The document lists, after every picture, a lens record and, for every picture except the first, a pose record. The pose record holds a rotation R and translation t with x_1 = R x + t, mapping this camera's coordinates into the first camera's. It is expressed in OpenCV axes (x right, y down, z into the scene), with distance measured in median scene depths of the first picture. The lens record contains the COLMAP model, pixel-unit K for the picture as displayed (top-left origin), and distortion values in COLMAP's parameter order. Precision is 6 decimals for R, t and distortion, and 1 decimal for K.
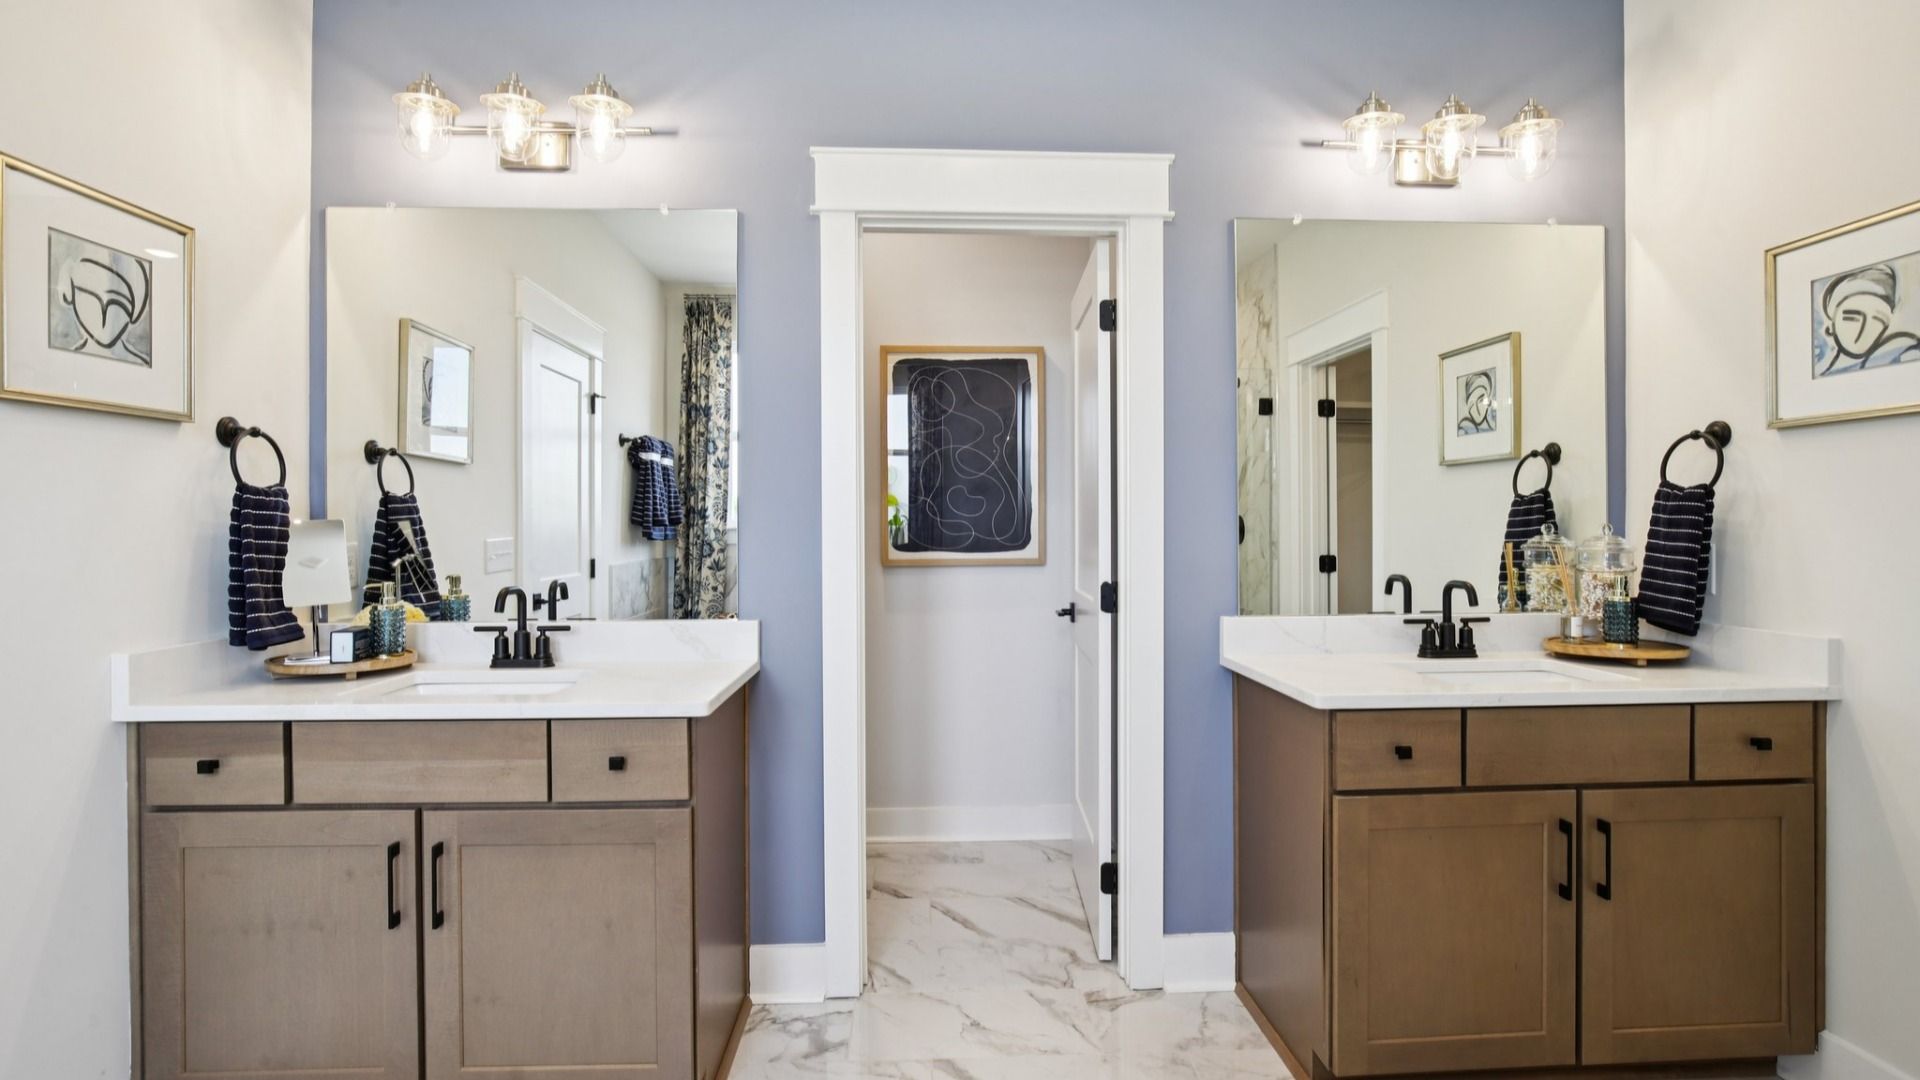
lens RADIAL K [[867.5, 0, 1026.2], [0, 867.5, 527.0], [0, 0, 1]] dist [-0.018114, 0.004111]
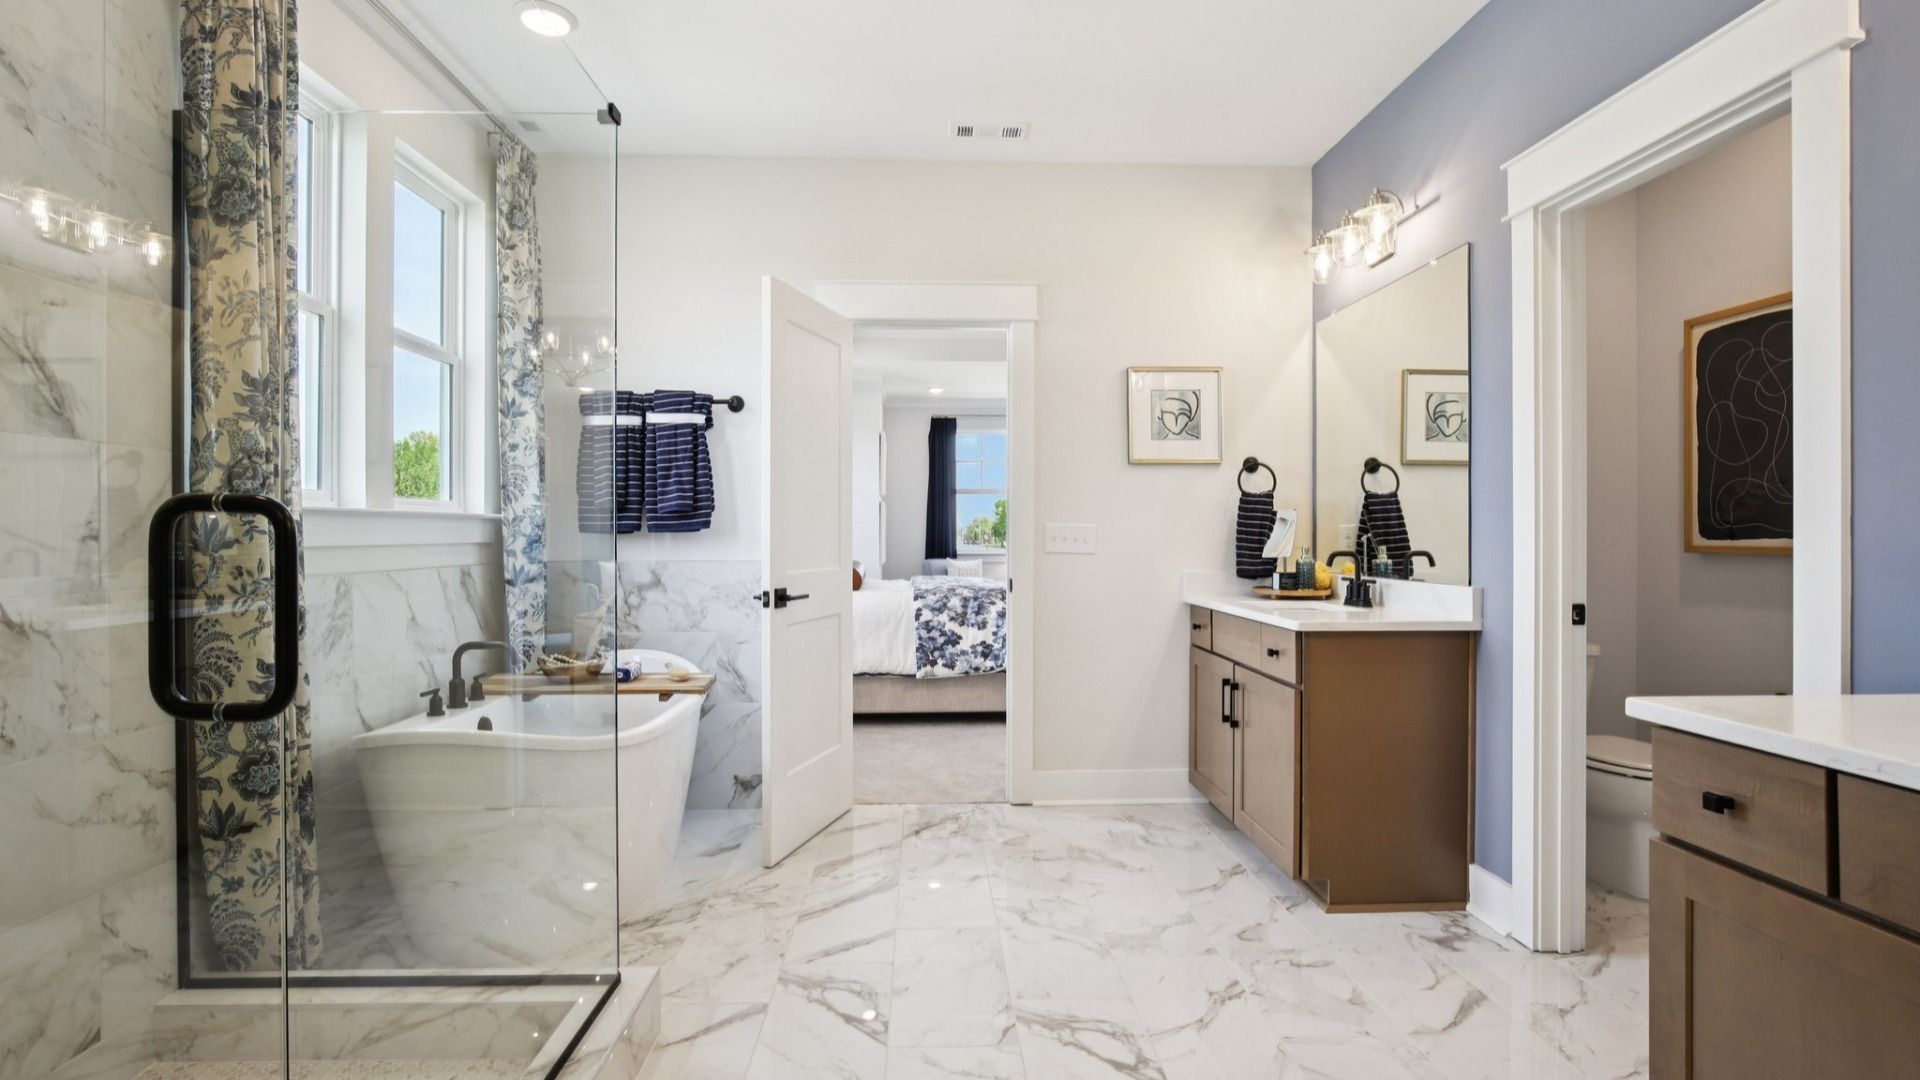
lens RADIAL K [[867.5, 0, 946.7], [0, 867.5, 530.6], [0, 0, 1]] dist [-0.018114, 0.004111]
pose [[-0.013642, -0.000620, -0.999907, 0.999895], [-0.000323, 1.000000, -0.000616, 0.036994], [0.999907, 0.000314, -0.013642, 0.343664]]
